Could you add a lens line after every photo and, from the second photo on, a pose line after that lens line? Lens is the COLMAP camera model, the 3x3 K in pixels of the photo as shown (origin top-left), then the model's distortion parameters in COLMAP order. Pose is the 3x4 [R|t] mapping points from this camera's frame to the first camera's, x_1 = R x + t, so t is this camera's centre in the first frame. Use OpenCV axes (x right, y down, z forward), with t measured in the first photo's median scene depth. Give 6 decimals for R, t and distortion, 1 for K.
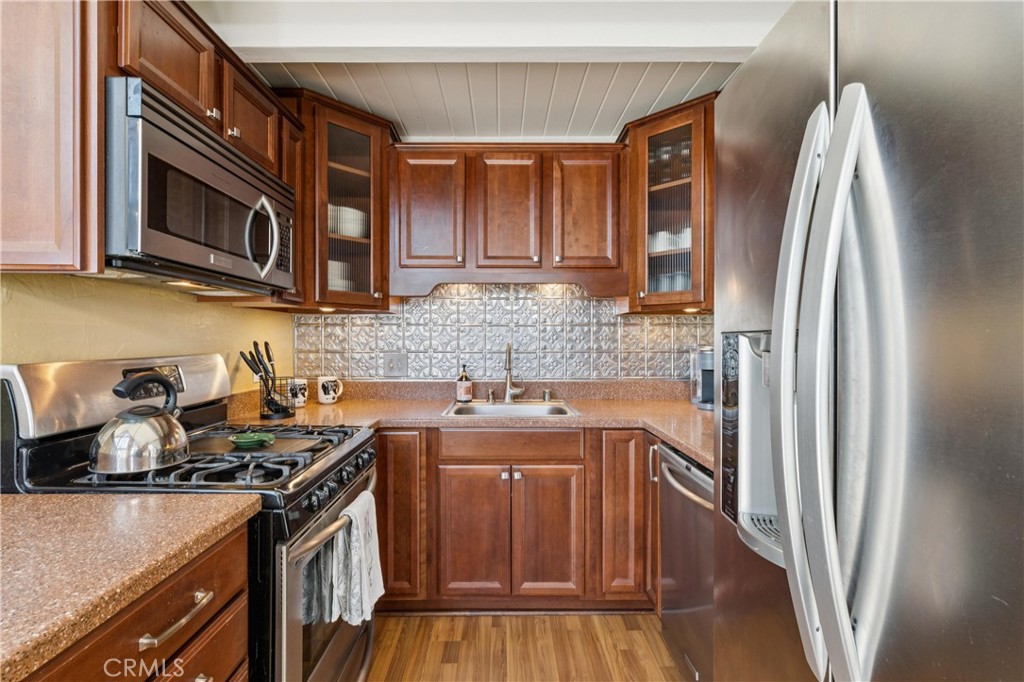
lens RADIAL K [[463.6, 0, 508.7], [0, 463.6, 345.1], [0, 0, 1]] dist [-0.002864, -0.000540]
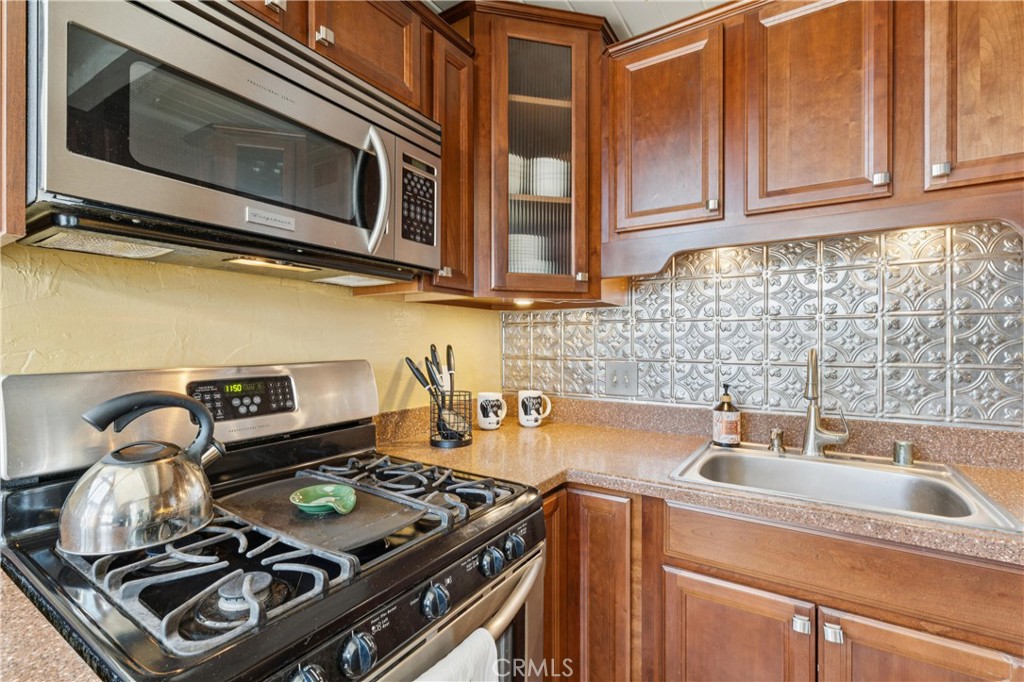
lens RADIAL K [[460.9, 0, 510.5], [0, 460.9, 343.3], [0, 0, 1]] dist [-0.001486, 0.000253]
pose [[0.832132, 0.001023, -0.554577, 0.004373], [-0.007413, 0.999929, -0.009277, -0.003590], [0.554529, 0.011831, 0.832080, 0.371925]]
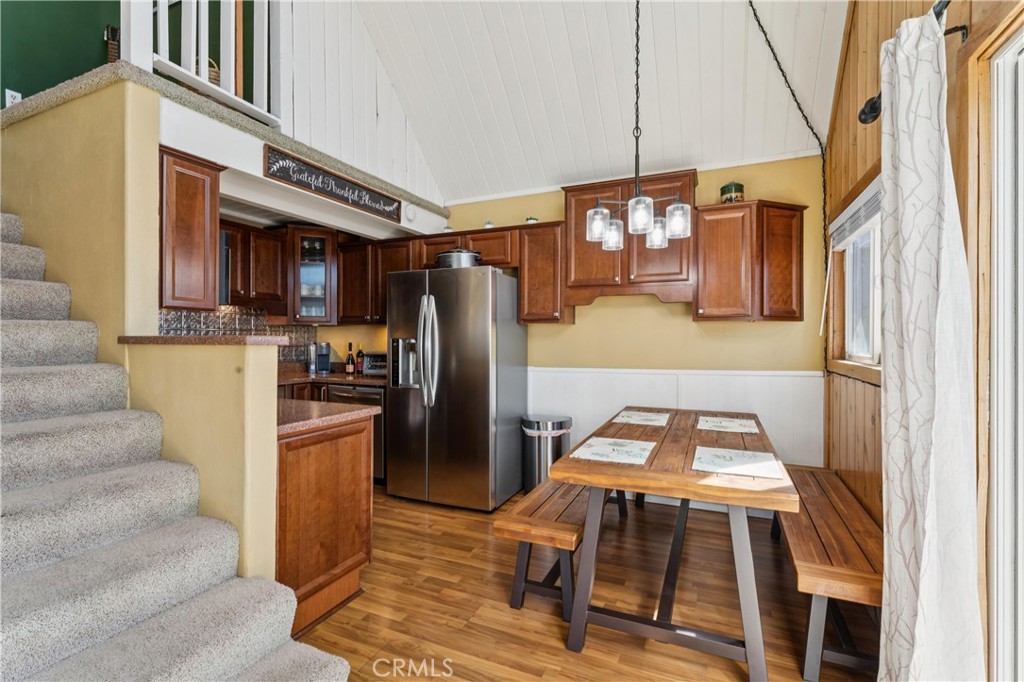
lens RADIAL K [[461.8, 0, 512.0], [0, 461.8, 341.0], [0, 0, 1]] dist [-0.000004, -0.000007]
pose [[0.421316, -0.000978, 0.906913, -1.044734], [0.005741, 0.999982, -0.001589, 0.002082], [-0.906896, 0.005876, 0.421314, -0.596703]]
